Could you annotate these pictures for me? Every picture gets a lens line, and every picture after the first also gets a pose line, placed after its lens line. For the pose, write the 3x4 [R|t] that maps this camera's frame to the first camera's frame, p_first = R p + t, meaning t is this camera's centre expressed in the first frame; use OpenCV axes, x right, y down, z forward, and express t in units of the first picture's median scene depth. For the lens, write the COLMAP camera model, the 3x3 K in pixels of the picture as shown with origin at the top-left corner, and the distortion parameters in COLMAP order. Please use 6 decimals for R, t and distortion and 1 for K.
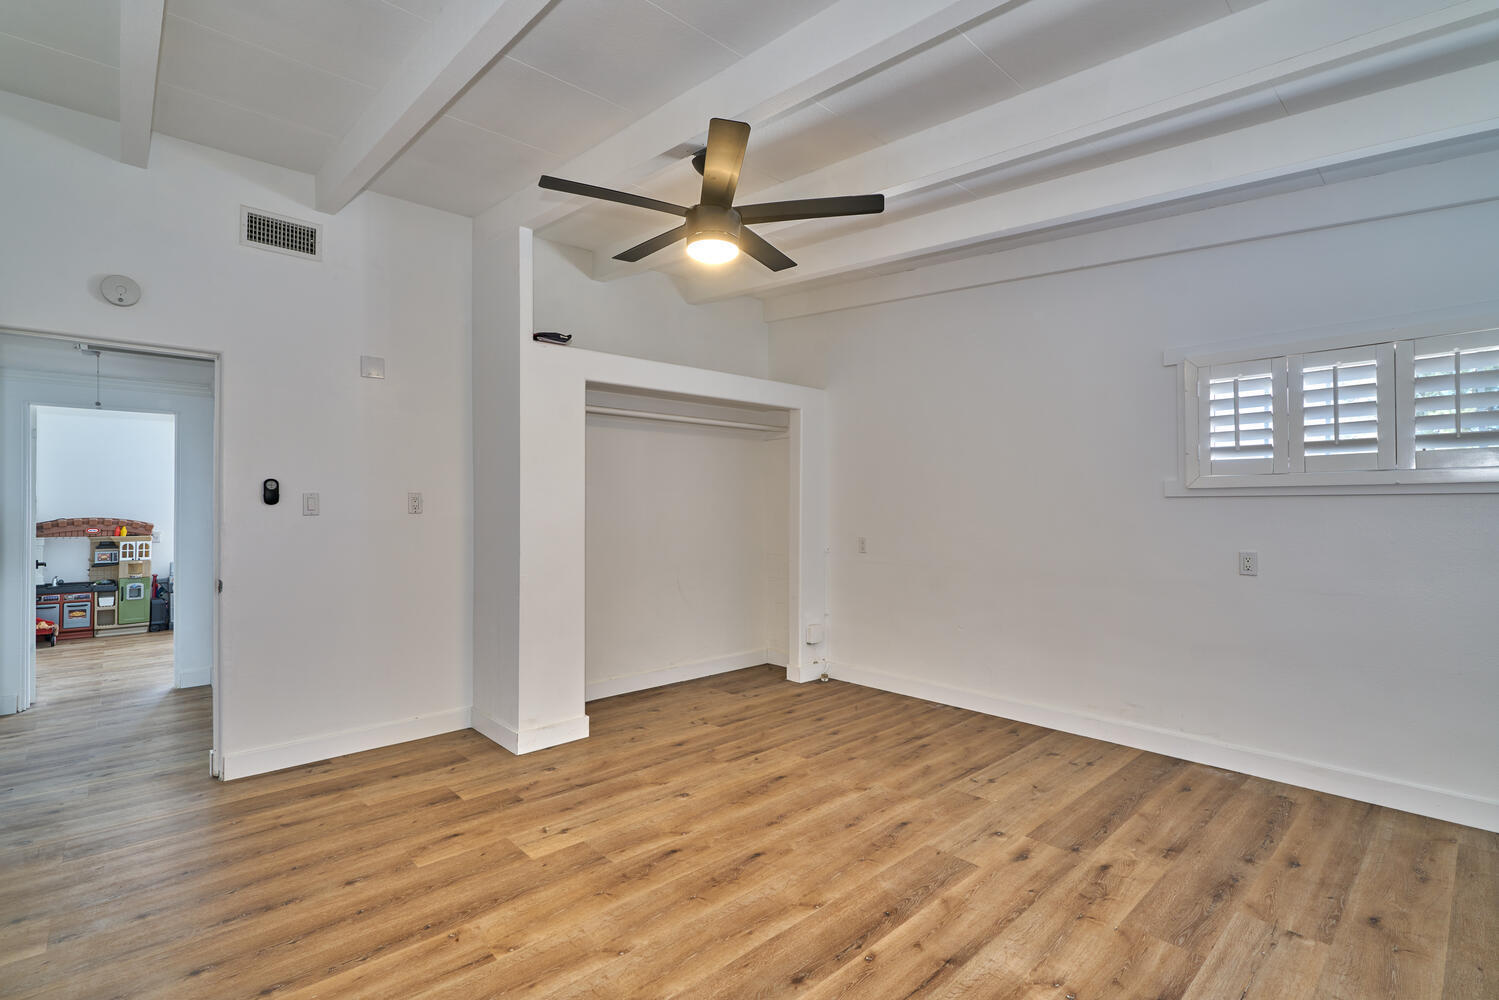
lens RADIAL K [[700.9, 0, 741.9], [0, 700.9, 503.7], [0, 0, 1]] dist [0.000362, 0.001666]
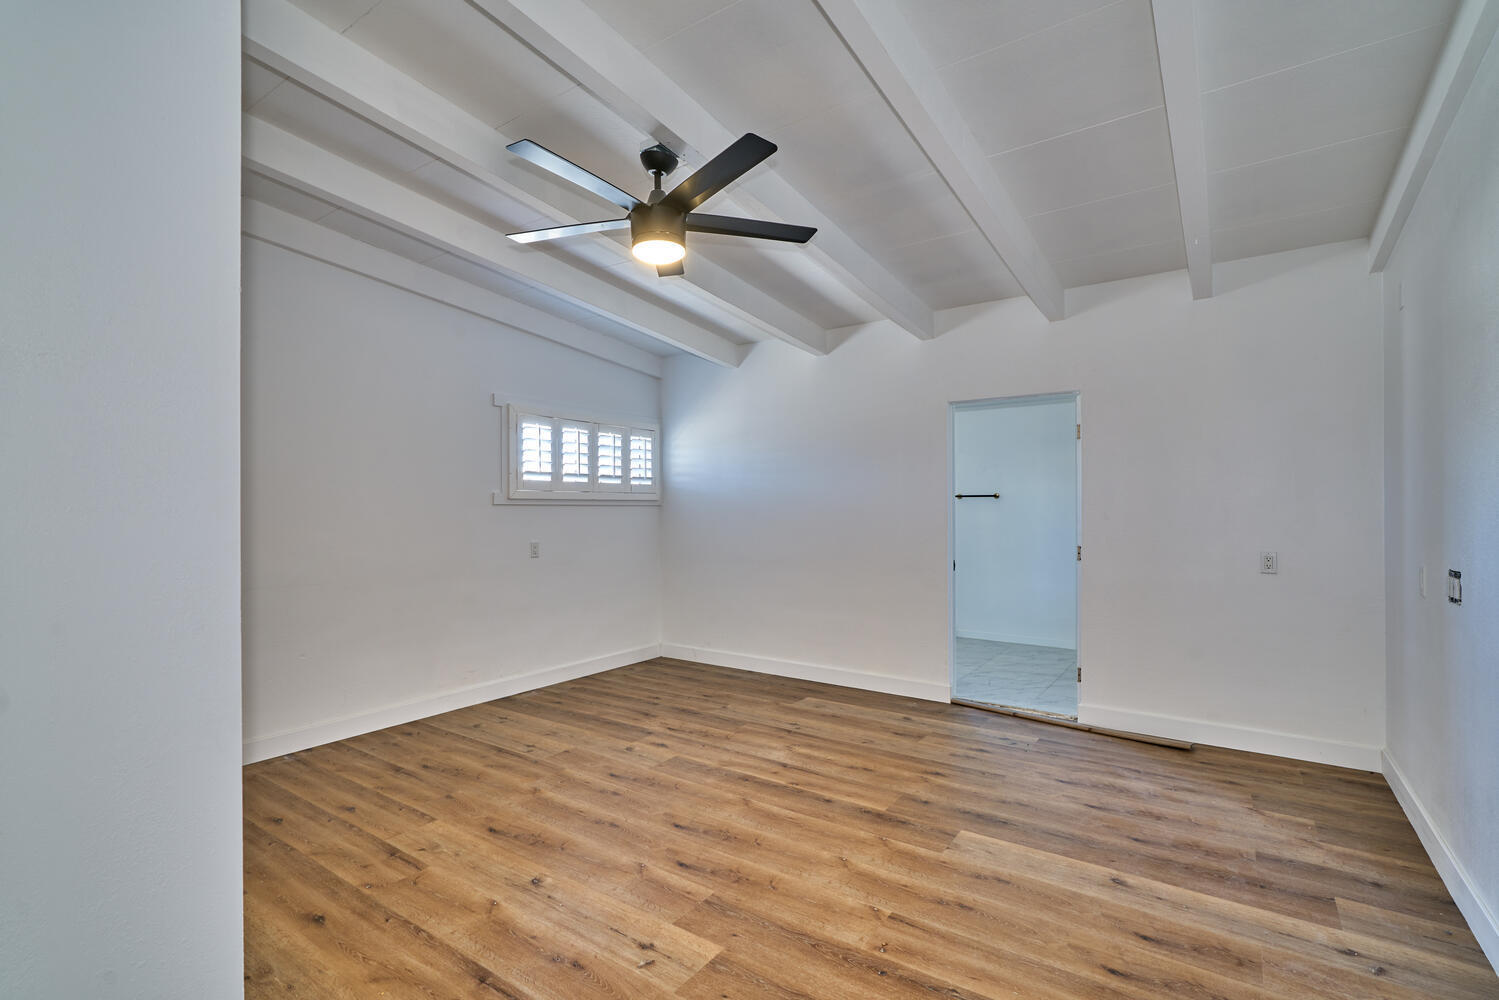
lens RADIAL K [[700.9, 0, 739.4], [0, 700.9, 502.3], [0, 0, 1]] dist [0.000362, 0.001666]
pose [[-0.225402, 0.015622, 0.974141, -0.987629], [-0.001058, 0.999867, -0.016279, 0.008761], [-0.974265, -0.004700, -0.225356, 1.055508]]
